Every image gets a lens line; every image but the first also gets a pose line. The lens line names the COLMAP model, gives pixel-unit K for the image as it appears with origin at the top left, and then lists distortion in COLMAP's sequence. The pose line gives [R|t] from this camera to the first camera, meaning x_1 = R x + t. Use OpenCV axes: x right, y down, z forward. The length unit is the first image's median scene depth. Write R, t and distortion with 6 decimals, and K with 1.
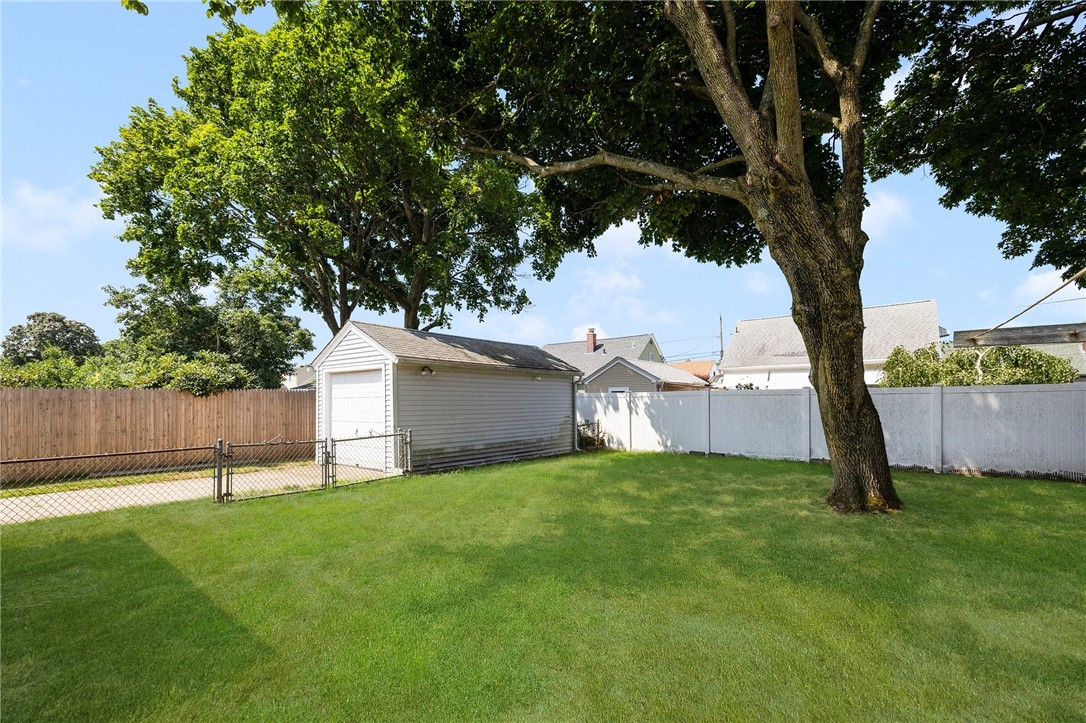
lens RADIAL K [[462.7, 0, 509.7], [0, 462.7, 401.2], [0, 0, 1]] dist [-0.003427, 0.000253]
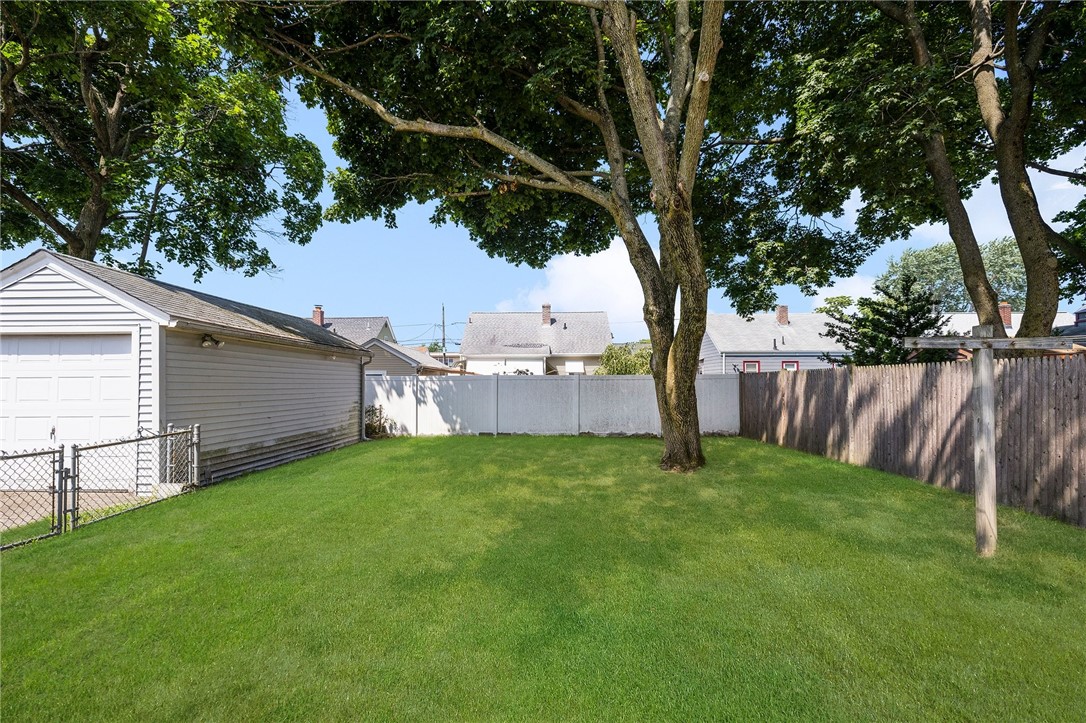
lens RADIAL K [[462.7, 0, 553.8], [0, 462.7, 378.4], [0, 0, 1]] dist [-0.003427, 0.000253]
pose [[0.783969, 0.010725, 0.620708, -0.145160], [-0.000872, 0.999869, -0.016174, 0.001884], [-0.620800, 0.012139, 0.783875, 0.082820]]
